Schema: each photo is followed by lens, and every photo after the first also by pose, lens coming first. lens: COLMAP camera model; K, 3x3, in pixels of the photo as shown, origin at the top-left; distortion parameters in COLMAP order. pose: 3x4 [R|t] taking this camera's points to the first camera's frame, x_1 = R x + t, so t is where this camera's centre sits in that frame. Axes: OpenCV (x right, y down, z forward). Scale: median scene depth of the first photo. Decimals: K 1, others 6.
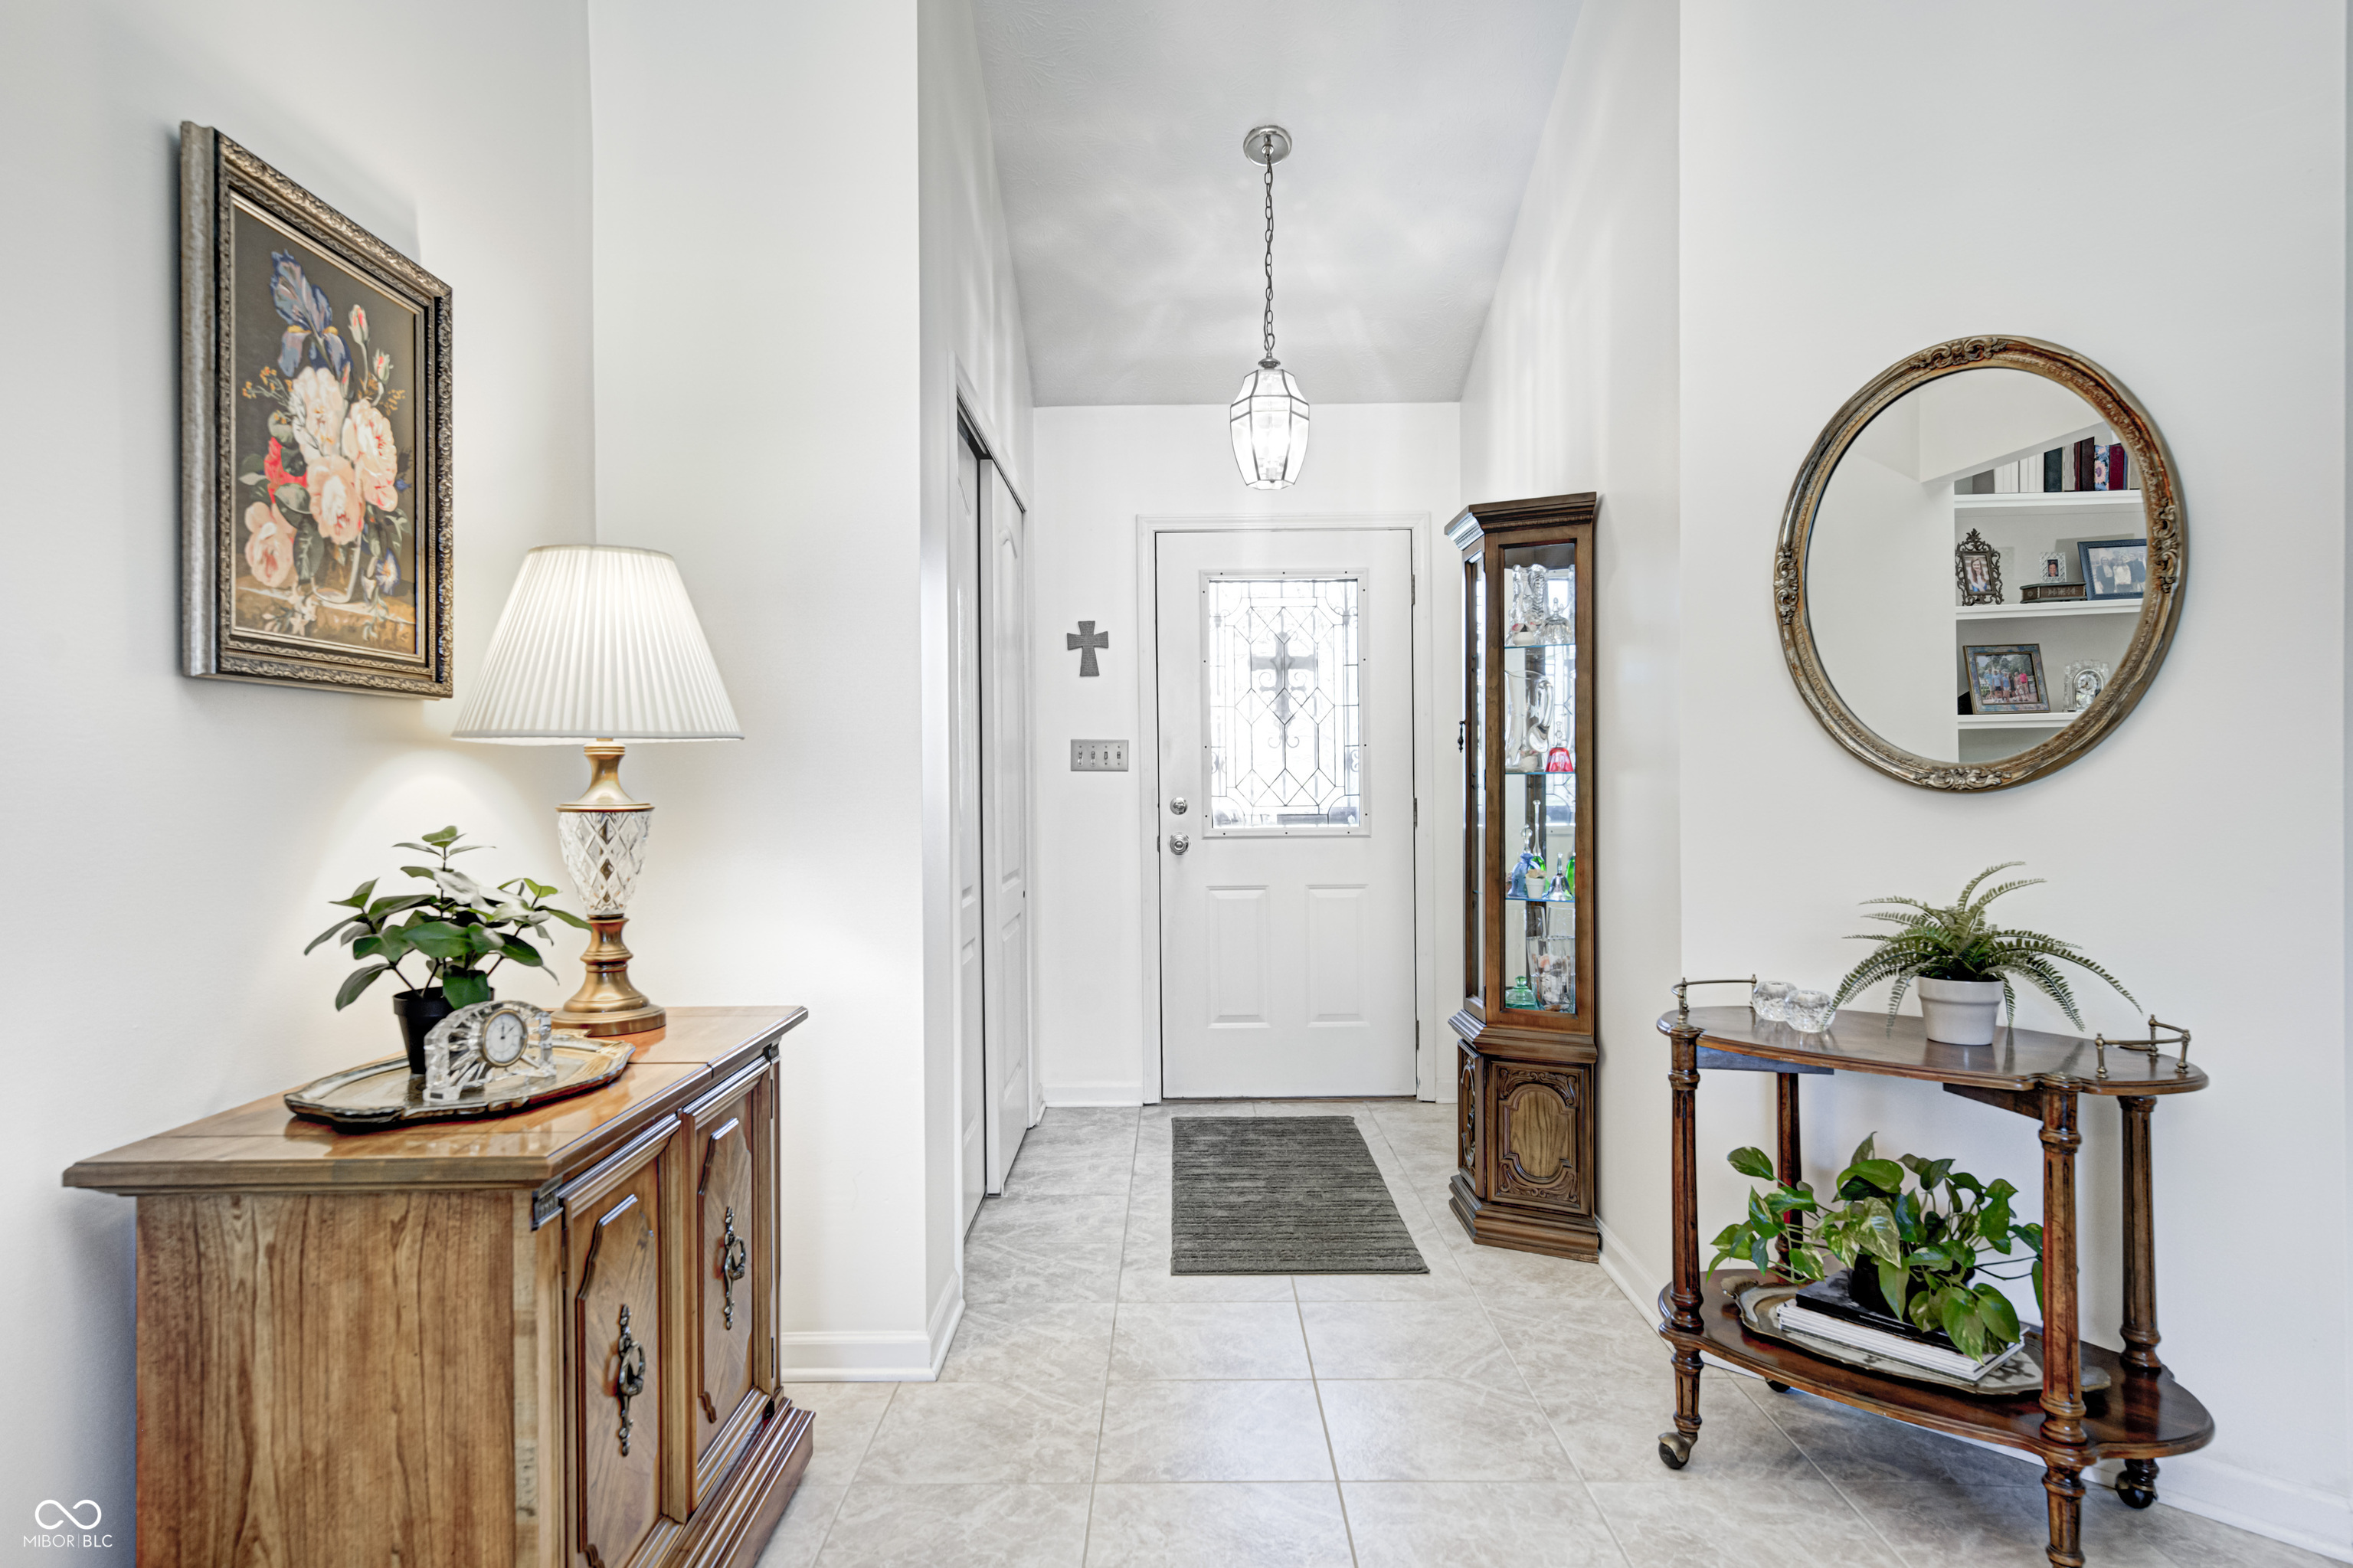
lens RADIAL K [[1392.5, 0, 1168.3], [0, 1392.5, 780.0], [0, 0, 1]] dist [0.004152, 0.015286]
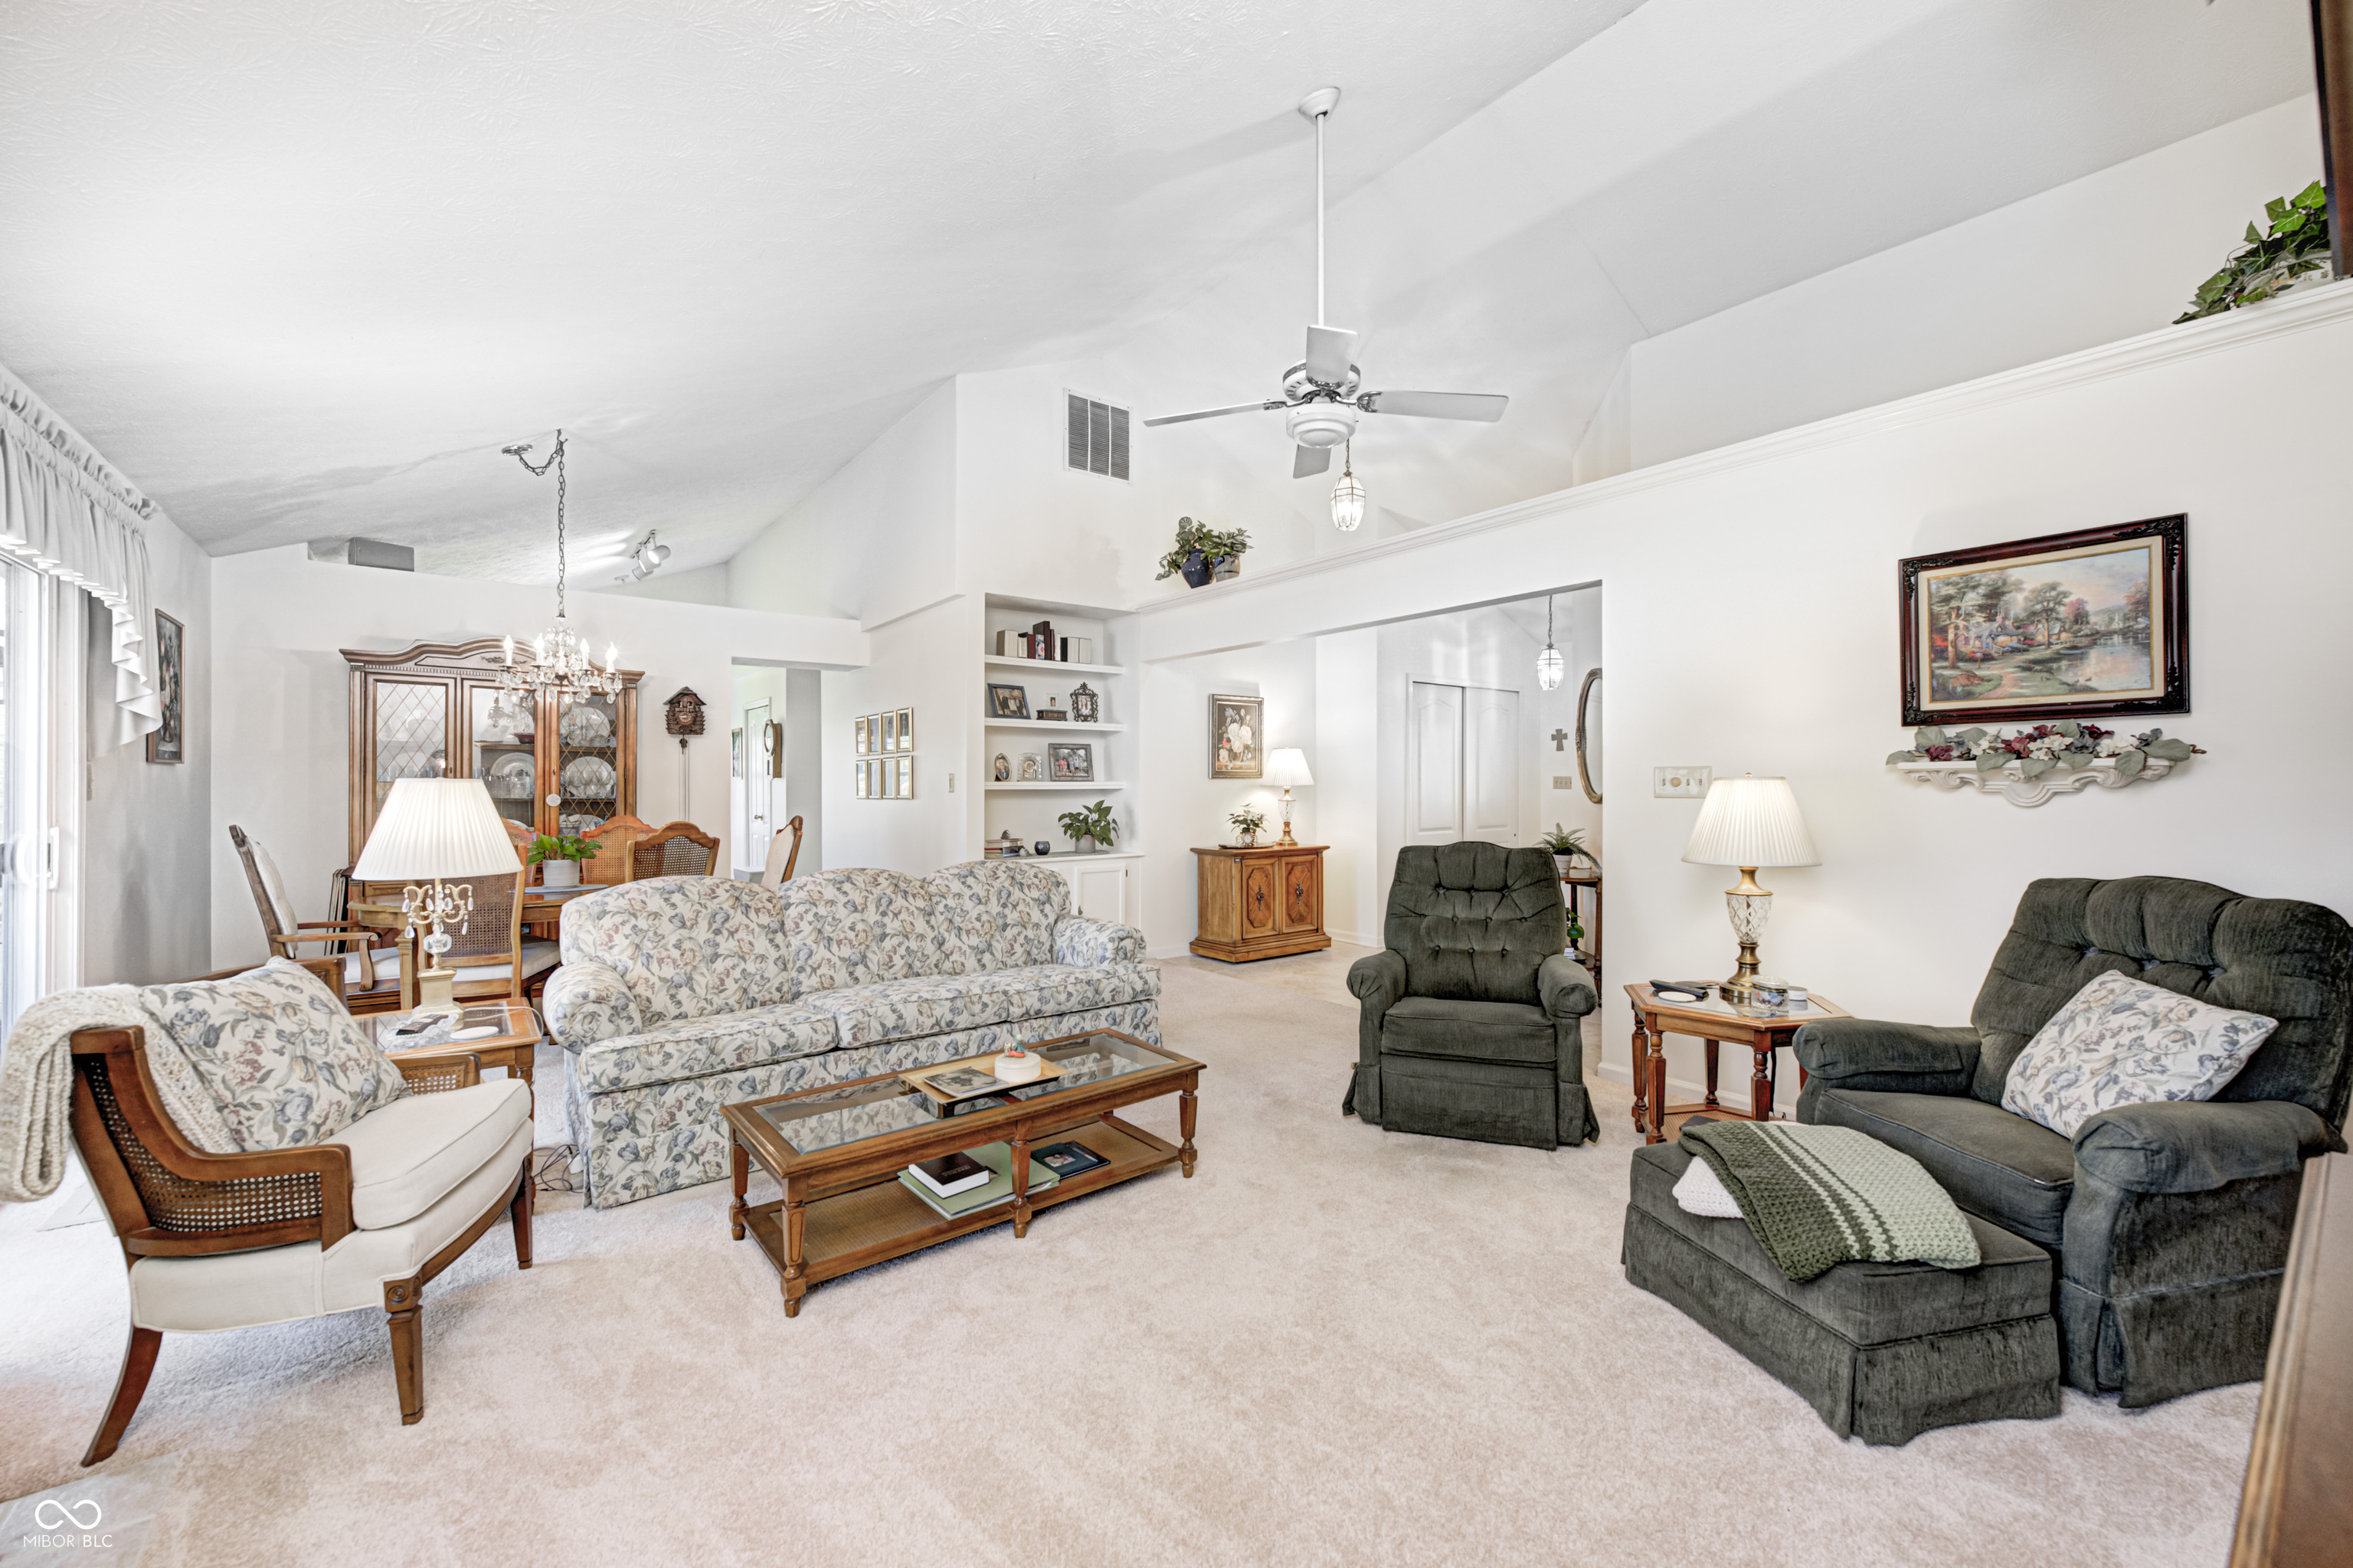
lens RADIAL K [[919.8, 0, 1173.2], [0, 919.8, 776.3], [0, 0, 1]] dist [0.000725, 0.000014]
pose [[0.614790, 0.000722, -0.788691, 1.880475], [-0.001955, 0.999998, -0.000608, -0.060386], [0.788689, 0.001916, 0.614790, -1.291494]]
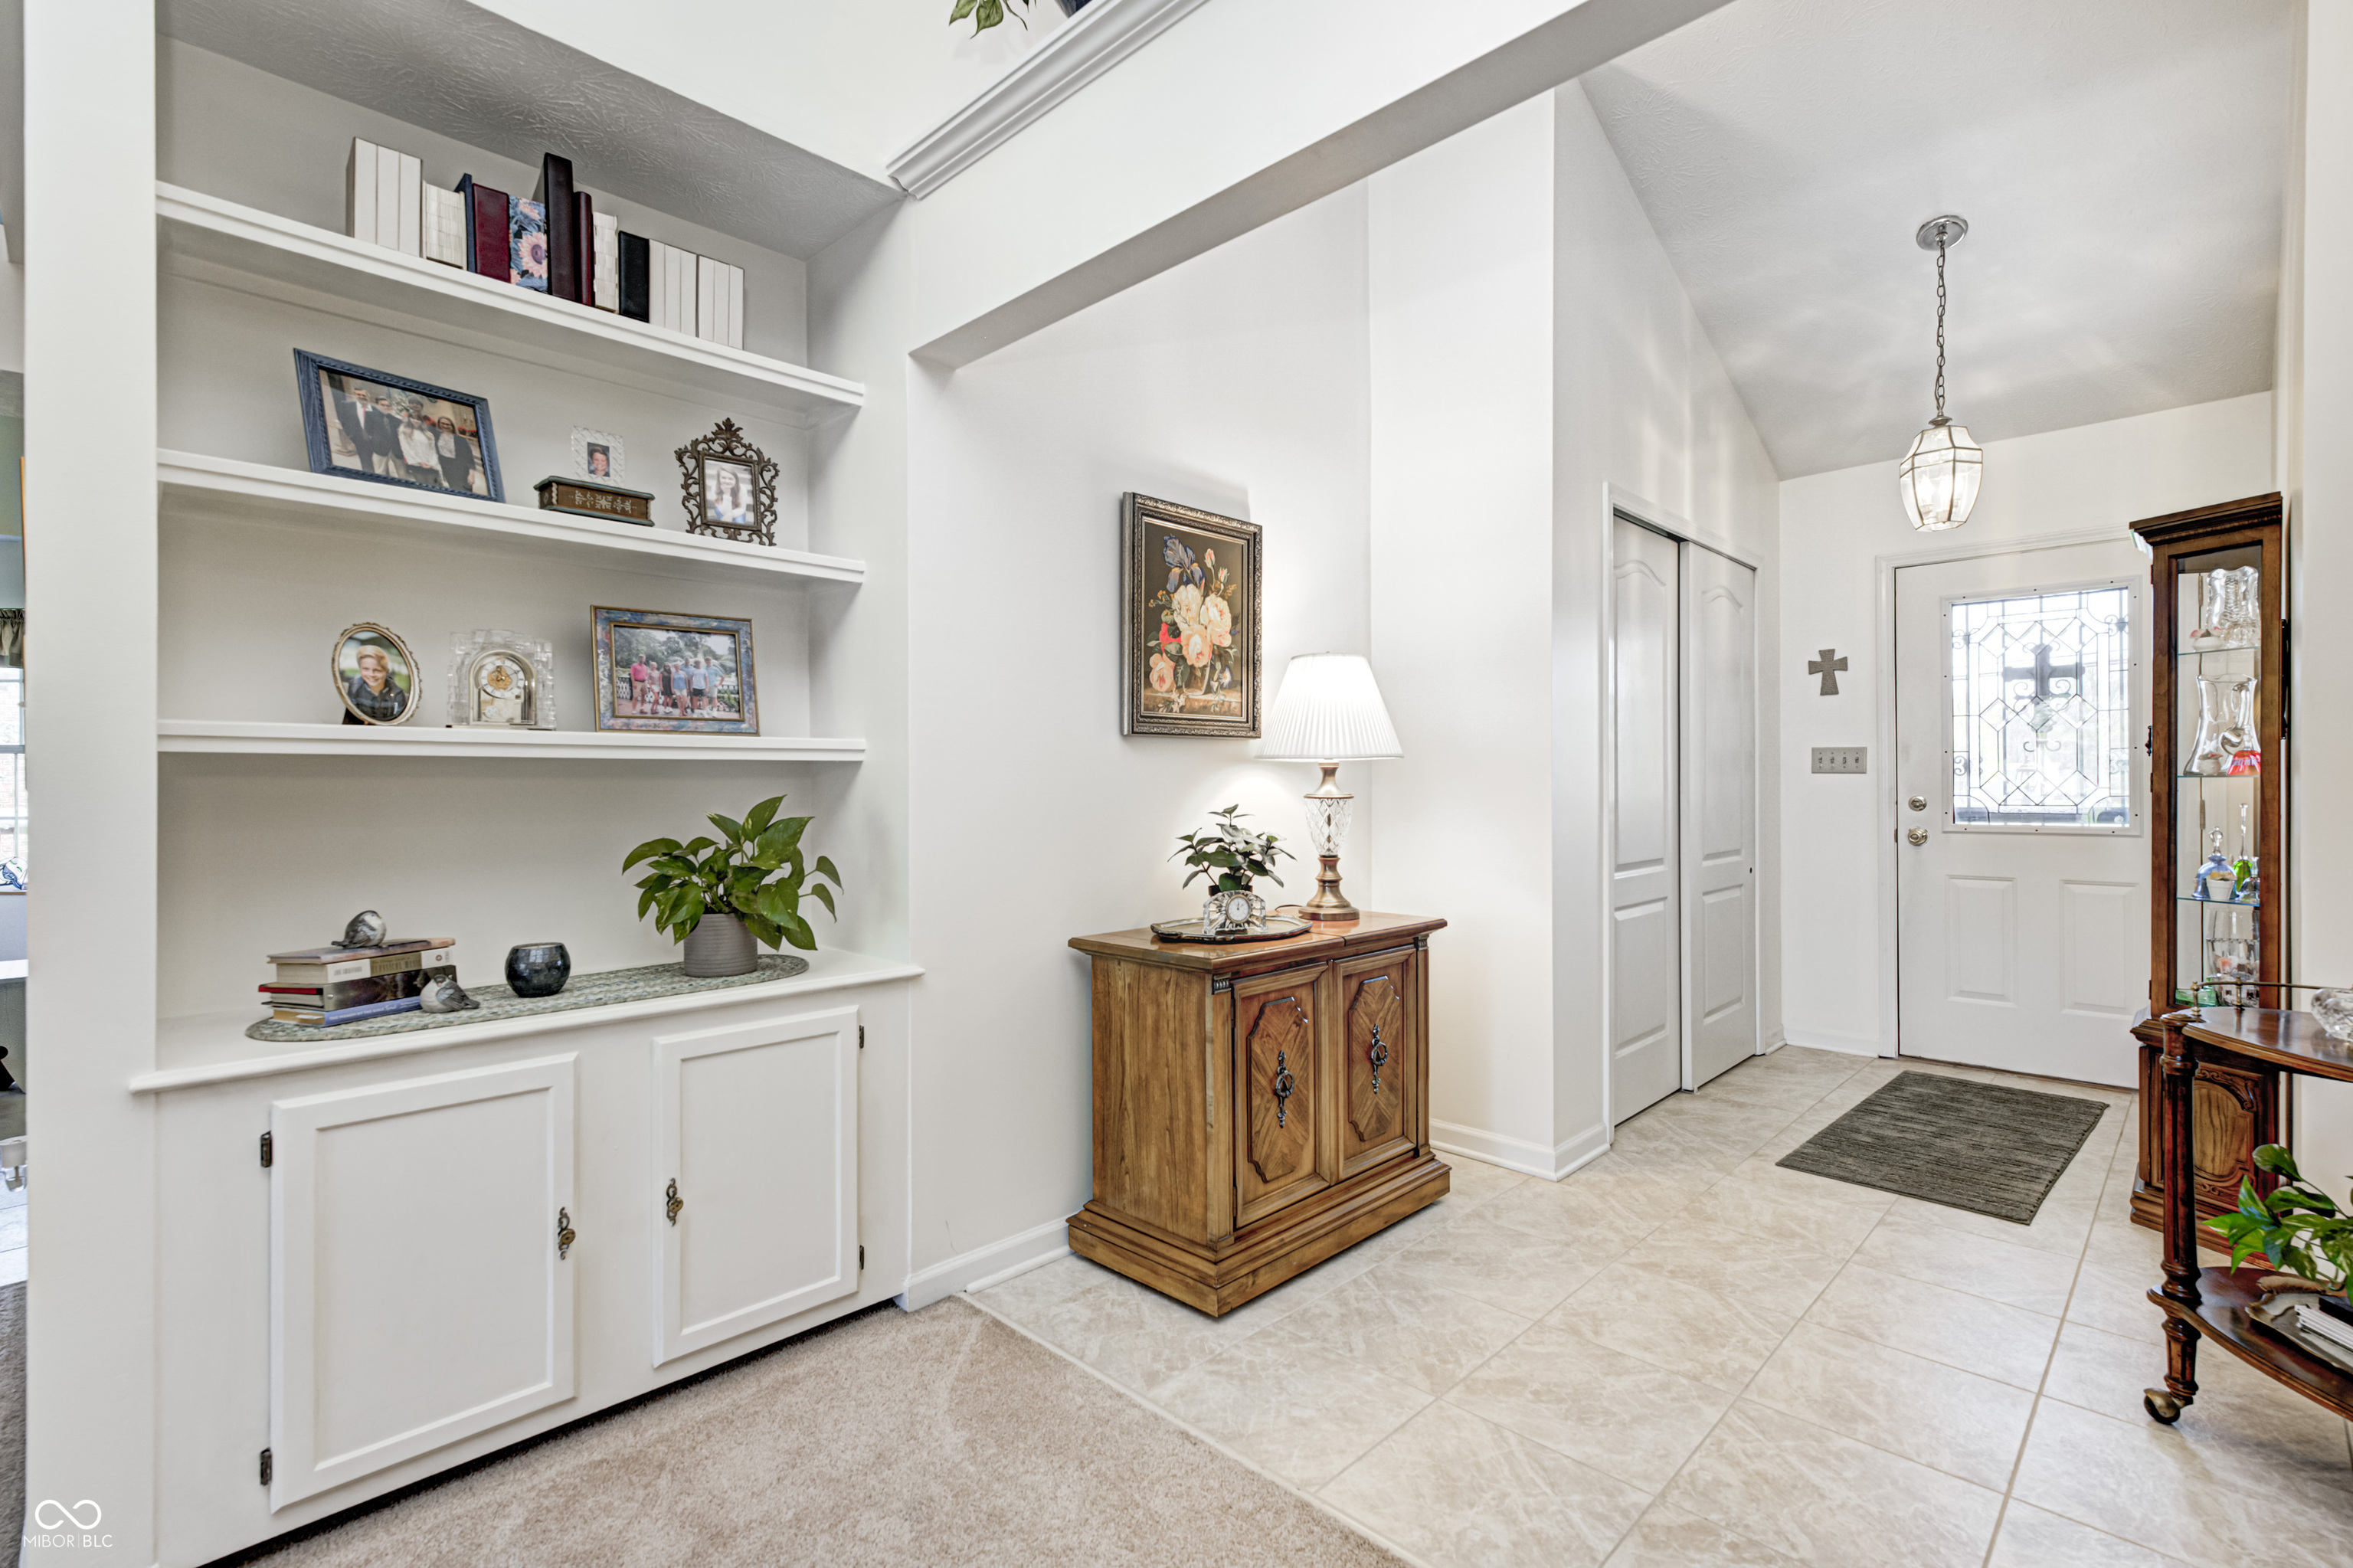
lens RADIAL K [[1031.8, 0, 1167.5], [0, 1031.8, 778.6], [0, 0, 1]] dist [0.002022, -0.000021]
pose [[0.717392, 0.002329, -0.696665, 0.377608], [-0.001799, 0.999997, 0.001491, -0.004921], [0.696667, 0.000184, 0.717395, -0.110712]]
